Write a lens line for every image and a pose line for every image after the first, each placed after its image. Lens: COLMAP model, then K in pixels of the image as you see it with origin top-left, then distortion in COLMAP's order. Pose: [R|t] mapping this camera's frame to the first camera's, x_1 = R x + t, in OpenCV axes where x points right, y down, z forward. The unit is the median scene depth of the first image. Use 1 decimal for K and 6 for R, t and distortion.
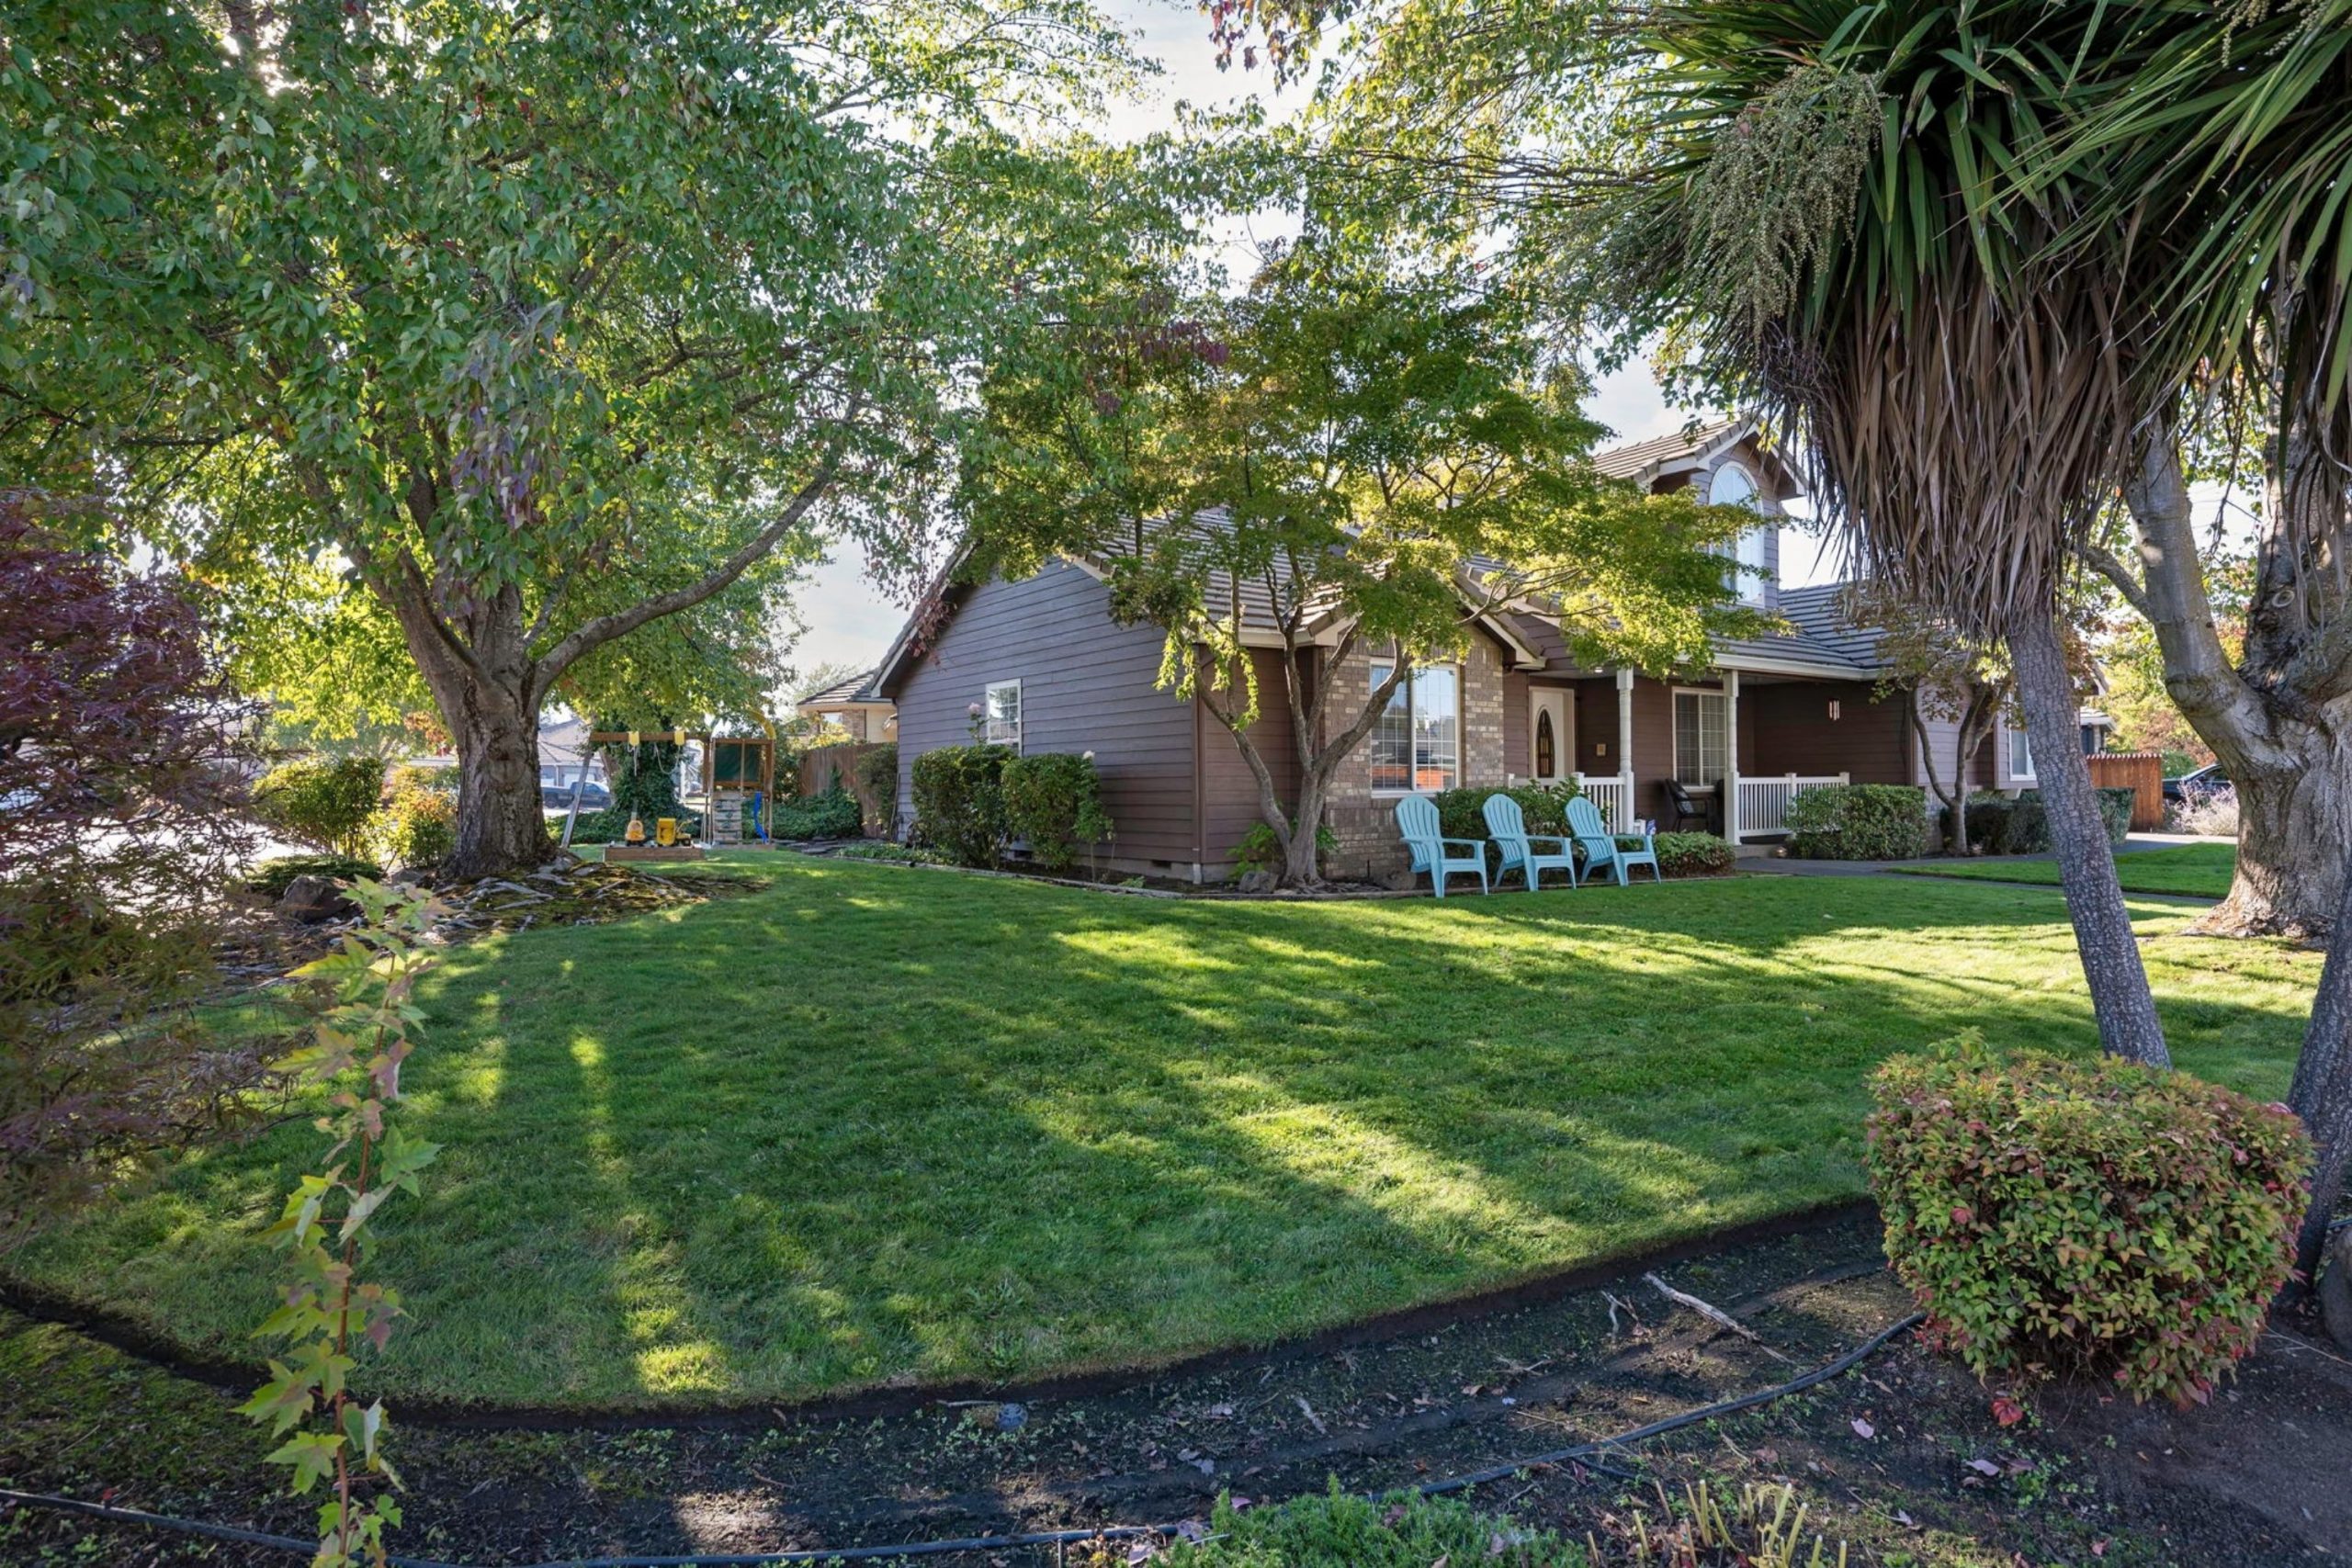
lens RADIAL K [[1200.0, 0, 1187.4], [0, 1200.0, 785.9], [0, 0, 1]] dist [0.004393, -0.003620]
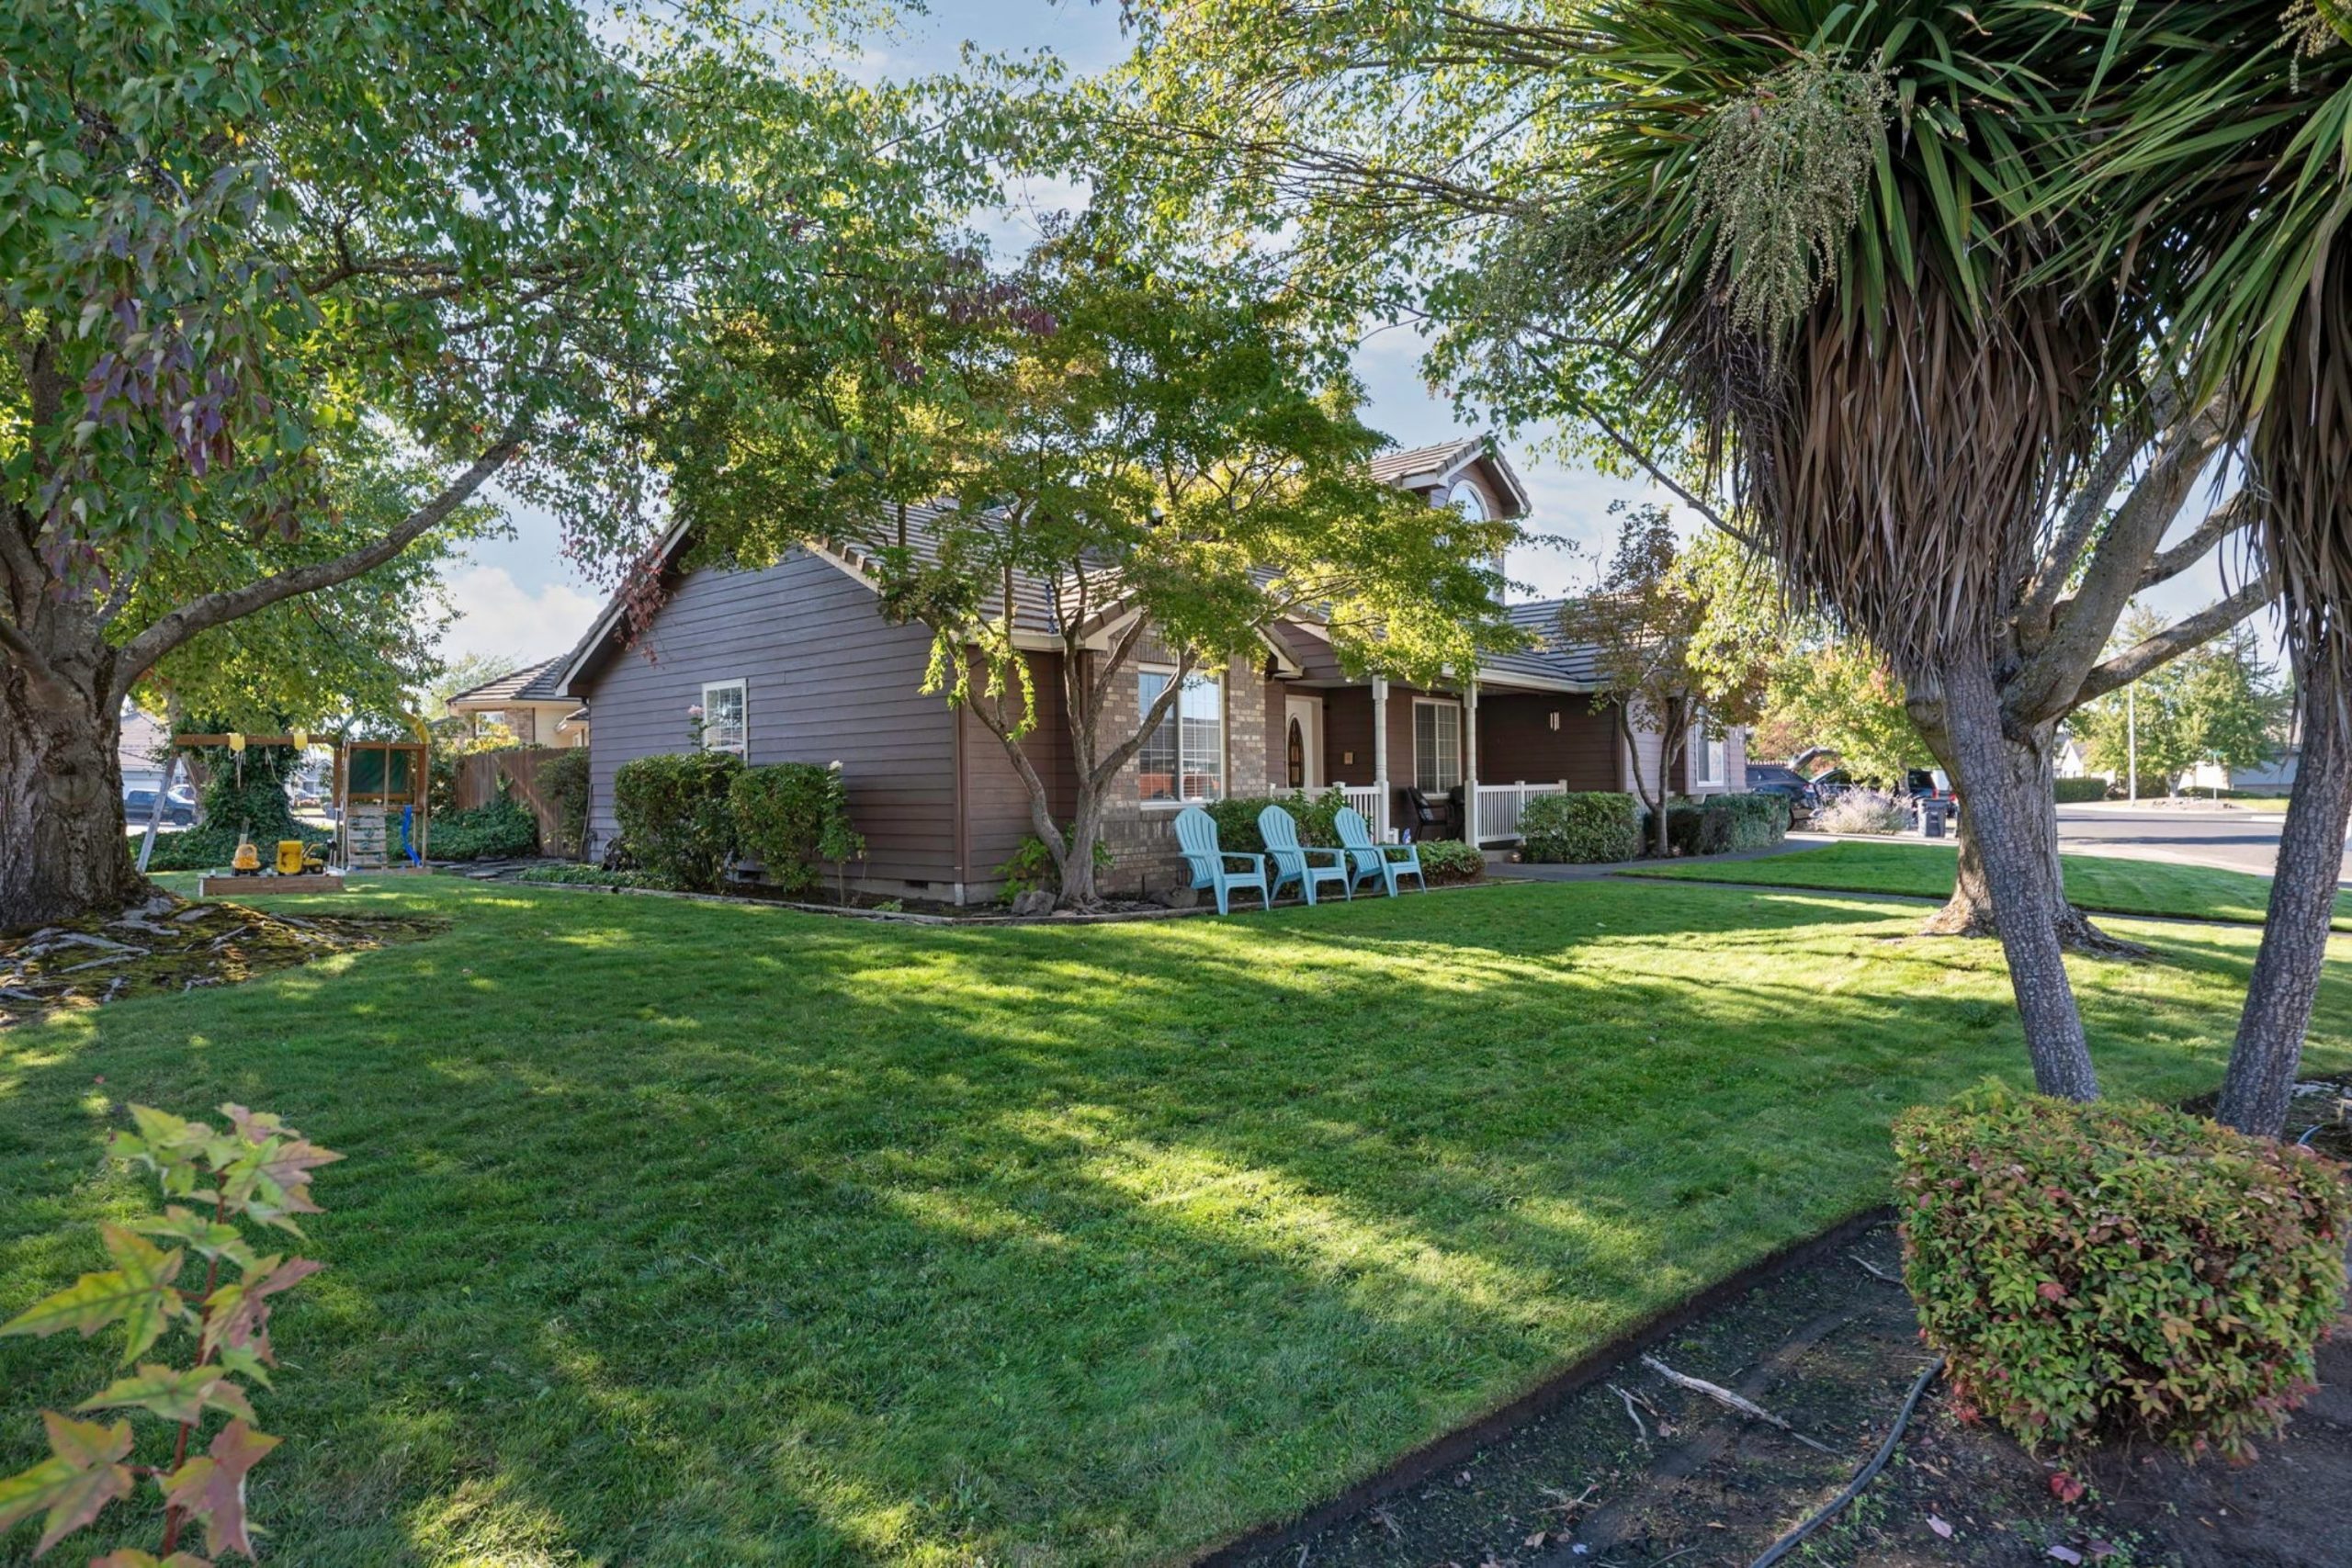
lens RADIAL K [[1200.0, 0, 1156.0], [0, 1200.0, 787.2], [0, 0, 1]] dist [0.004393, -0.003620]
pose [[0.970353, -0.004998, 0.241642, -0.088406], [0.004486, 0.999986, 0.002671, -0.014043], [-0.241652, -0.001508, 0.970362, 0.090953]]
